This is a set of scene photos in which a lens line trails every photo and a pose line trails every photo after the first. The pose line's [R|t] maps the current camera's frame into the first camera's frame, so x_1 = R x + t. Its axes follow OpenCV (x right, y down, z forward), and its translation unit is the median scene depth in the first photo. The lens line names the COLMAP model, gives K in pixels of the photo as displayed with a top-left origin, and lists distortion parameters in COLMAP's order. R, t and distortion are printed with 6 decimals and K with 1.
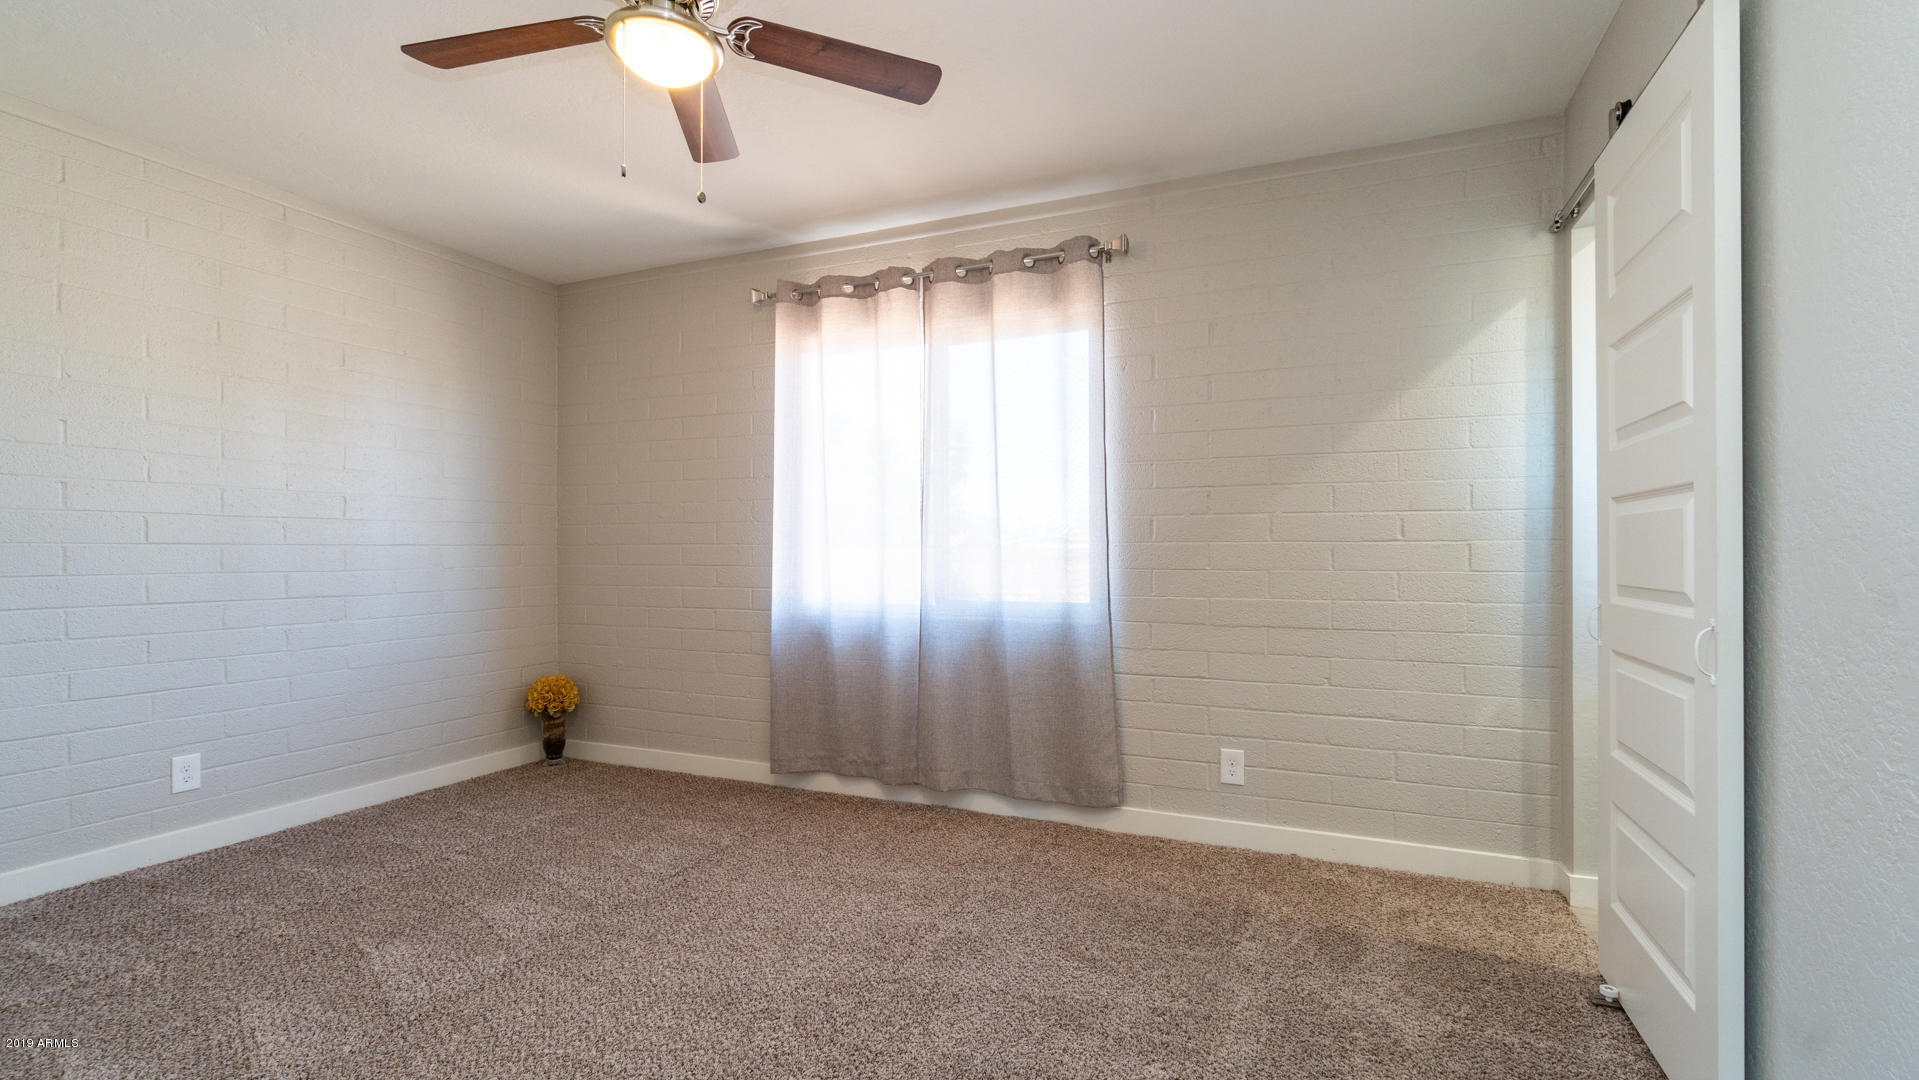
lens RADIAL K [[828.8, 0, 959.5], [0, 828.8, 540.0], [0, 0, 1]] dist [0.001559, 0.000040]
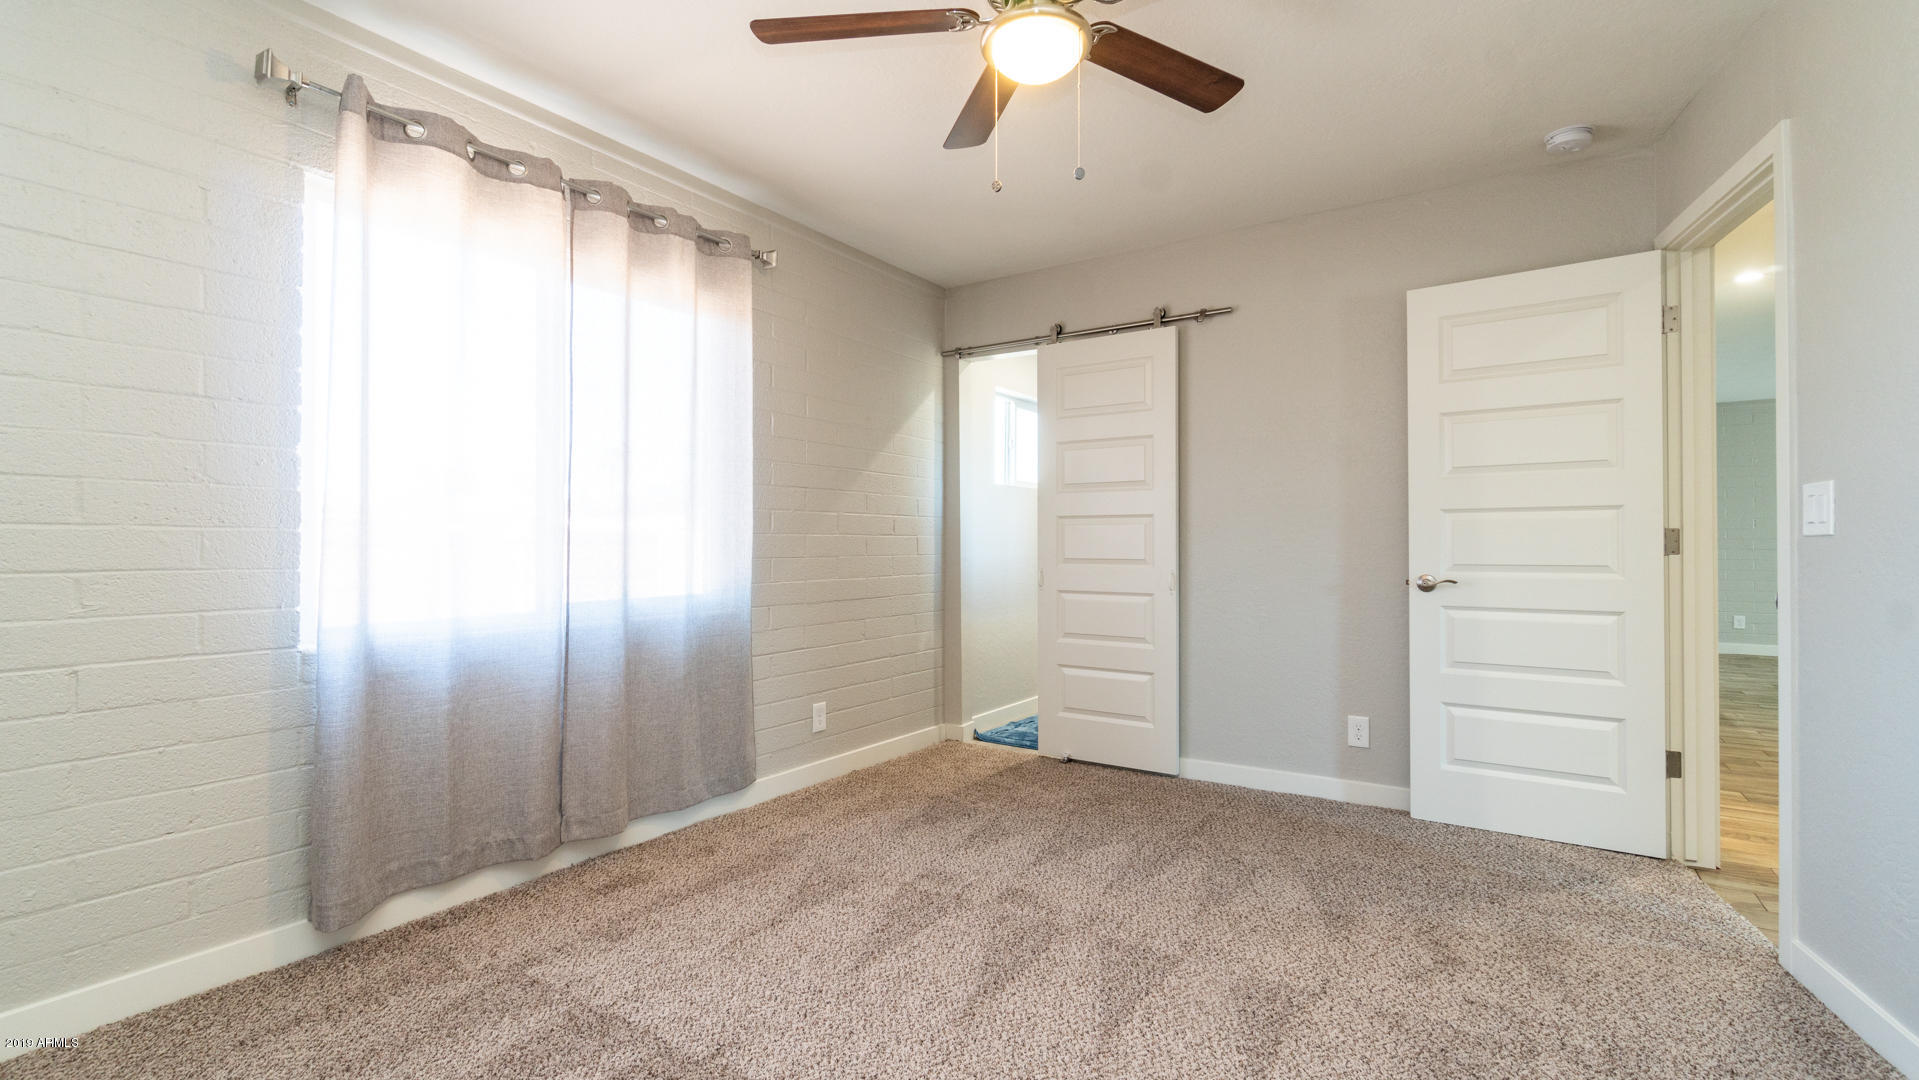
lens RADIAL K [[853.0, 0, 954.9], [0, 853.0, 537.7], [0, 0, 1]] dist [-0.002476, -0.000291]
pose [[0.180060, 0.011142, 0.983592, -0.786579], [-0.006838, 0.999926, -0.010075, 0.016825], [-0.983632, -0.004912, 0.180123, 0.514926]]
